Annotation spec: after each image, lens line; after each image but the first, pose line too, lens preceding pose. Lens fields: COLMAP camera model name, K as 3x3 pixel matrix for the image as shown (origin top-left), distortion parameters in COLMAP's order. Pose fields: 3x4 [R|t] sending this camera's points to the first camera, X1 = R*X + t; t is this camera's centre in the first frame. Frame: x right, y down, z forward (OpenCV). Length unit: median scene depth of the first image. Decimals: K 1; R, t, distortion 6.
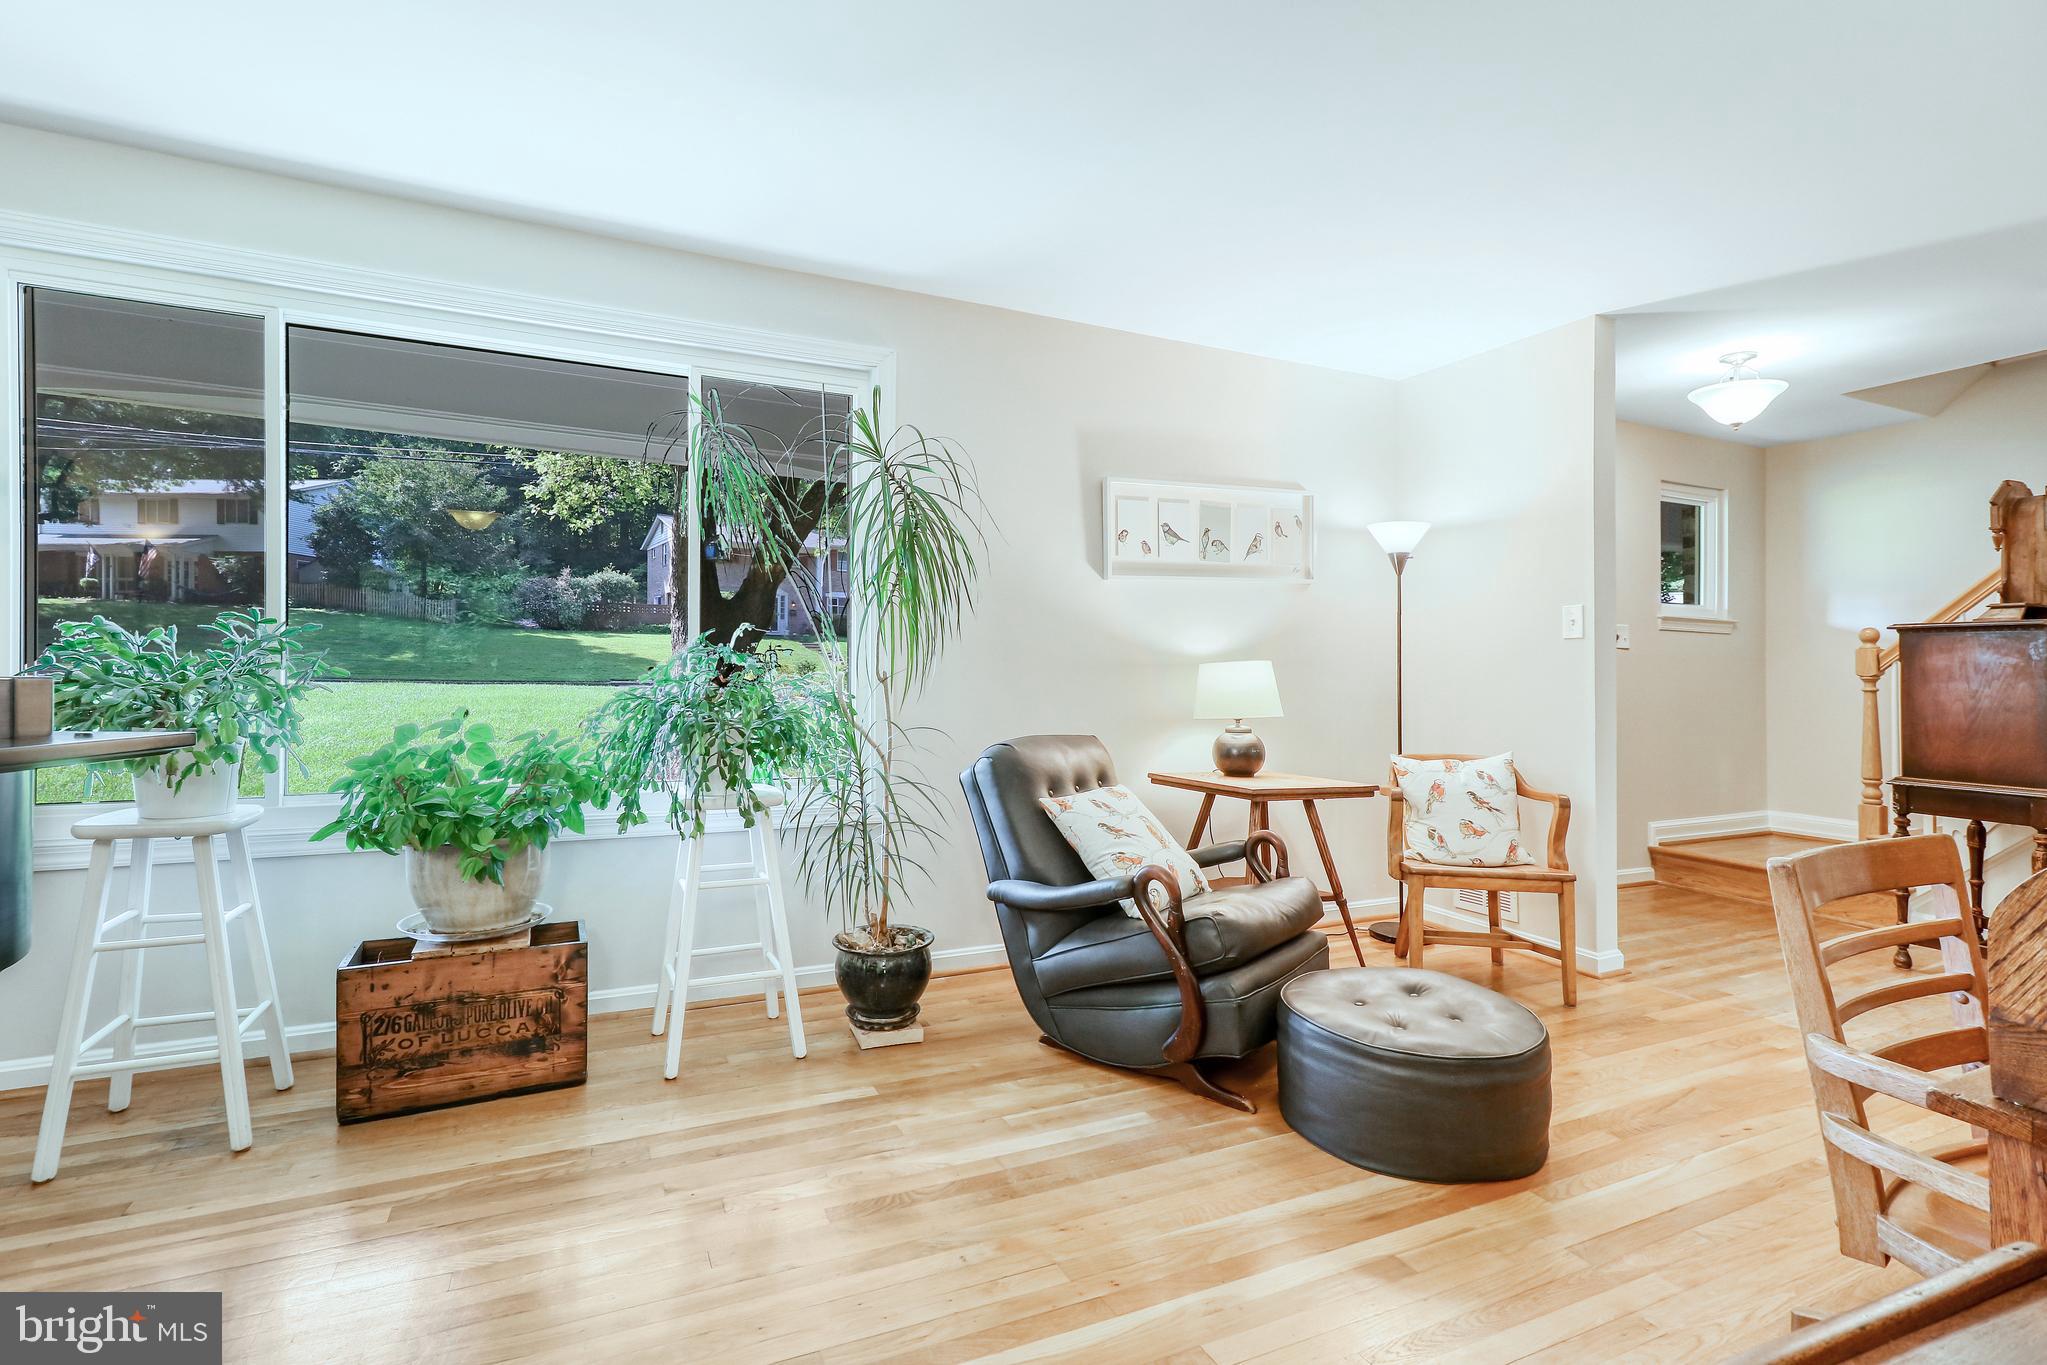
lens RADIAL K [[951.3, 0, 1014.8], [0, 951.3, 664.1], [0, 0, 1]] dist [0.000964, 0.000108]
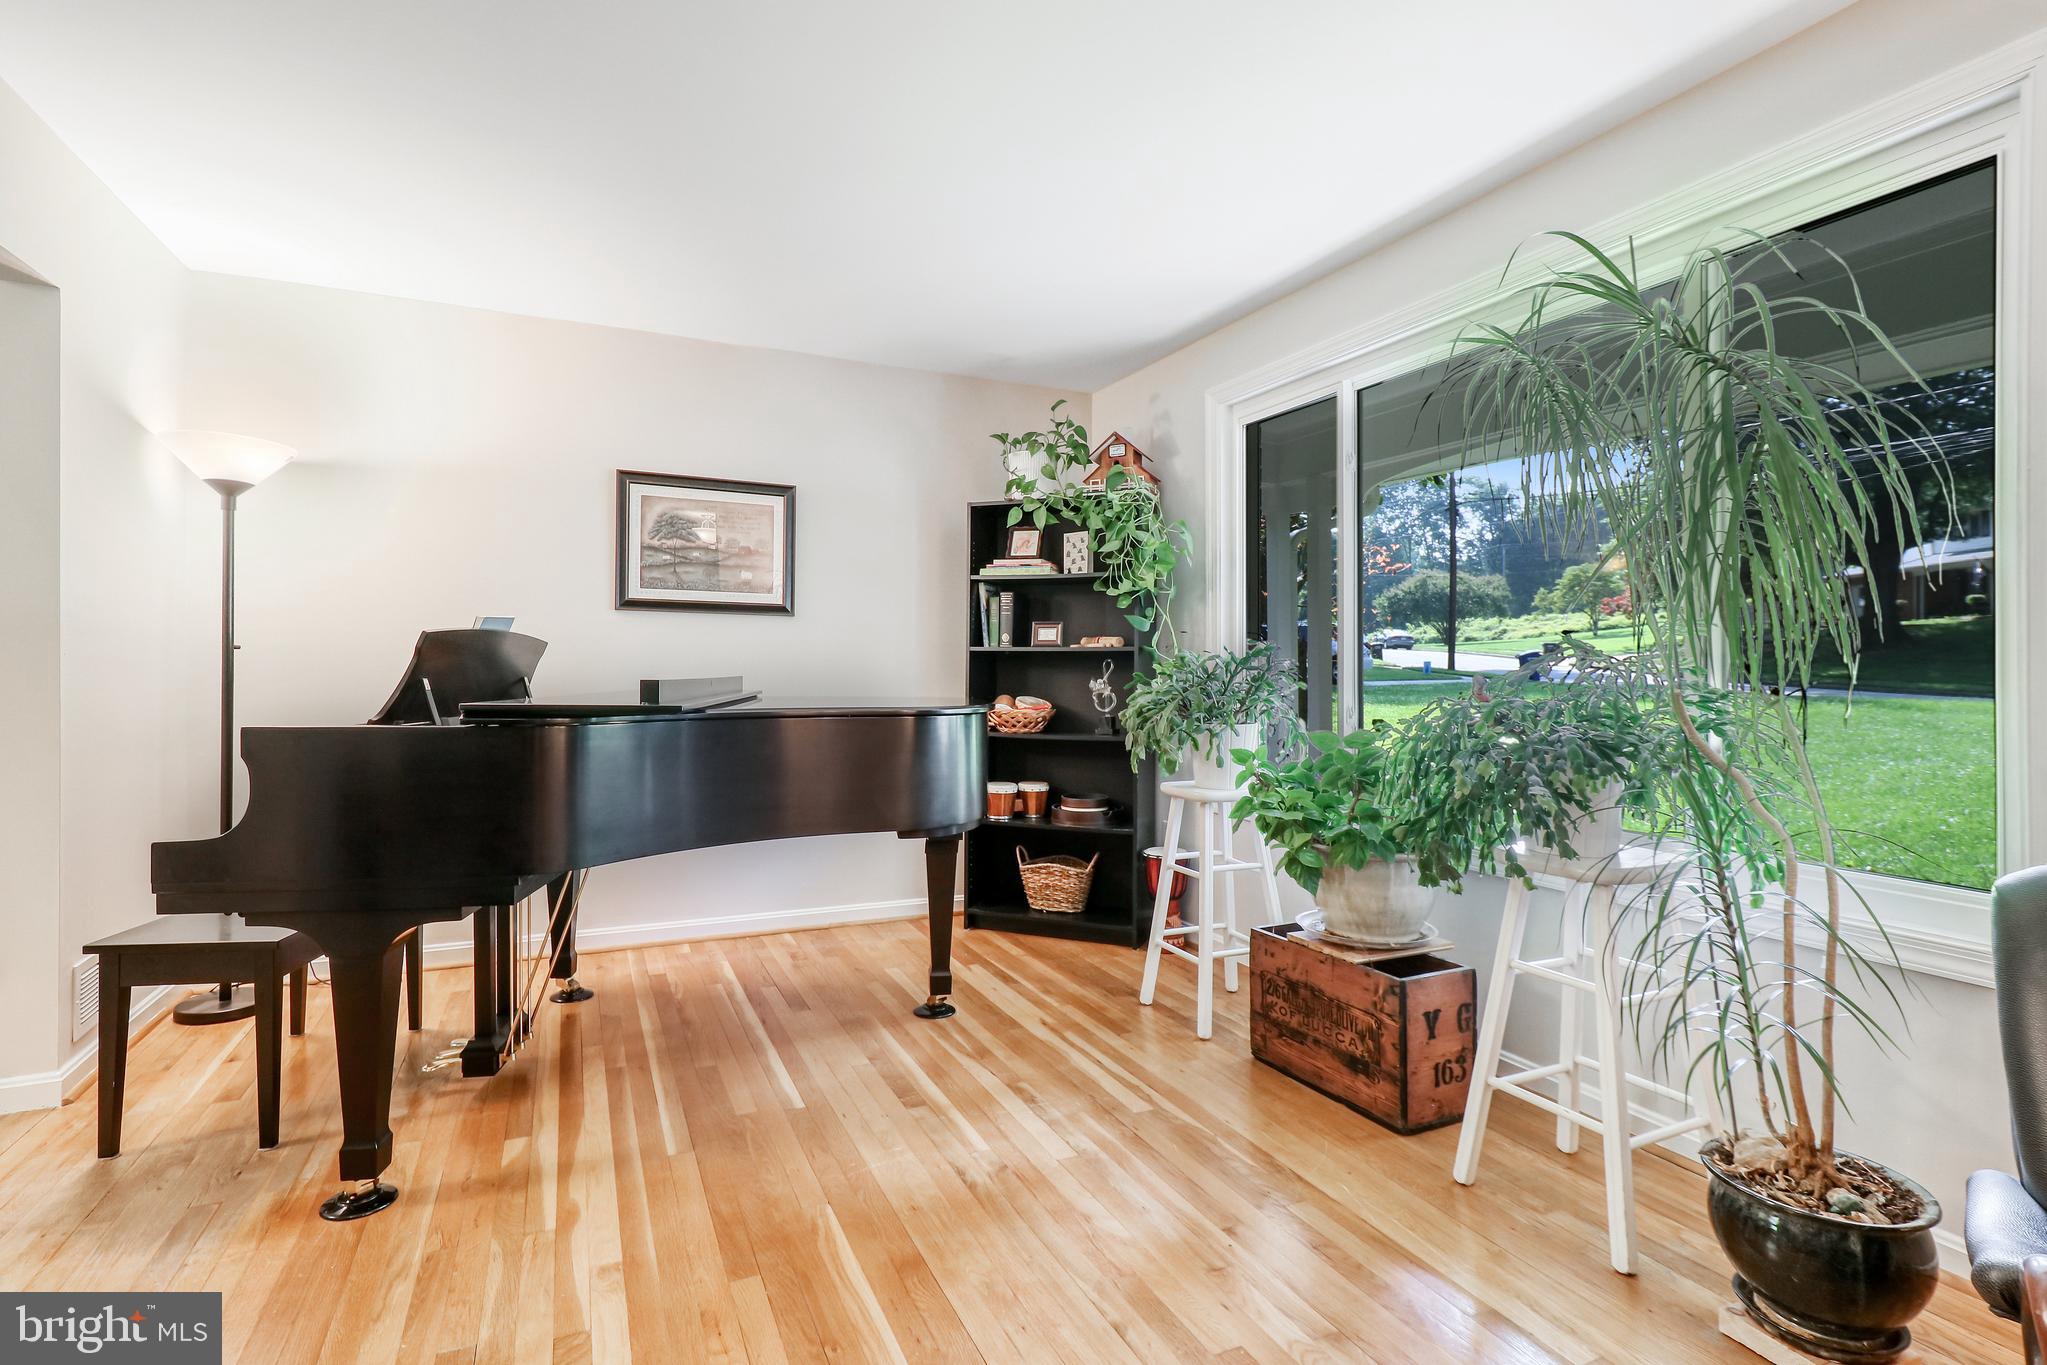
lens RADIAL K [[971.2, 0, 1003.7], [0, 971.2, 669.0], [0, 0, 1]] dist [0.004539, 0.000408]
pose [[-0.009370, -0.011916, -0.999885, 0.380440], [-0.001995, 0.999927, -0.011898, 0.003567], [0.999954, 0.001883, -0.009393, 0.486162]]
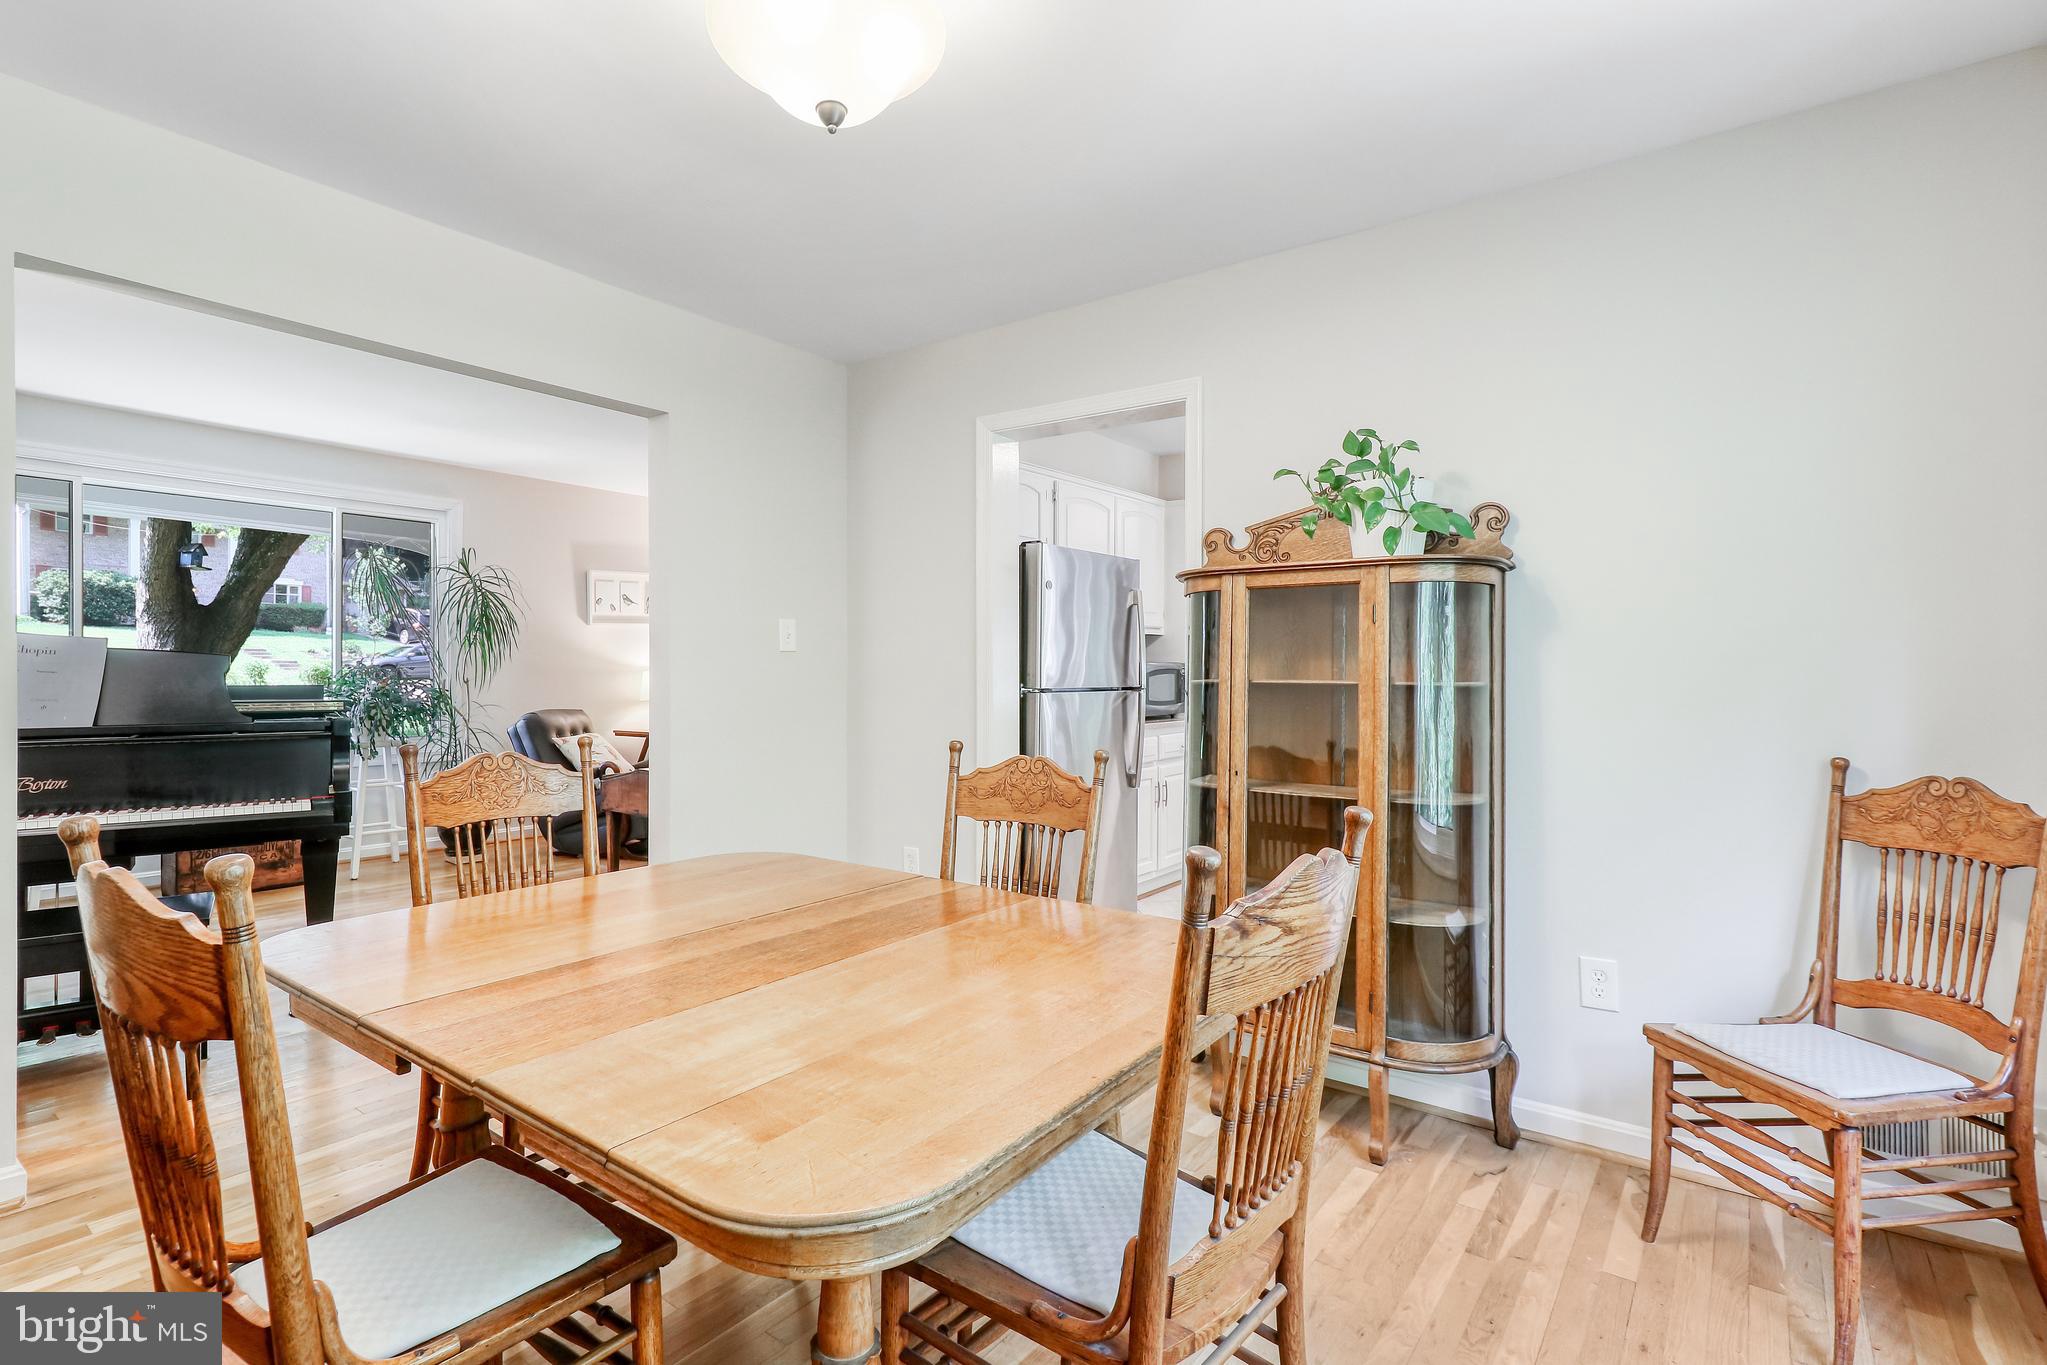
lens RADIAL K [[993.4, 0, 977.2], [0, 993.4, 654.9], [0, 0, 1]] dist [0.001488, -0.000590]
pose [[0.900102, -0.002858, 0.435670, -0.071546], [0.009859, 0.999856, -0.013809, 0.000593], [-0.435568, 0.016725, 0.900000, -1.163586]]
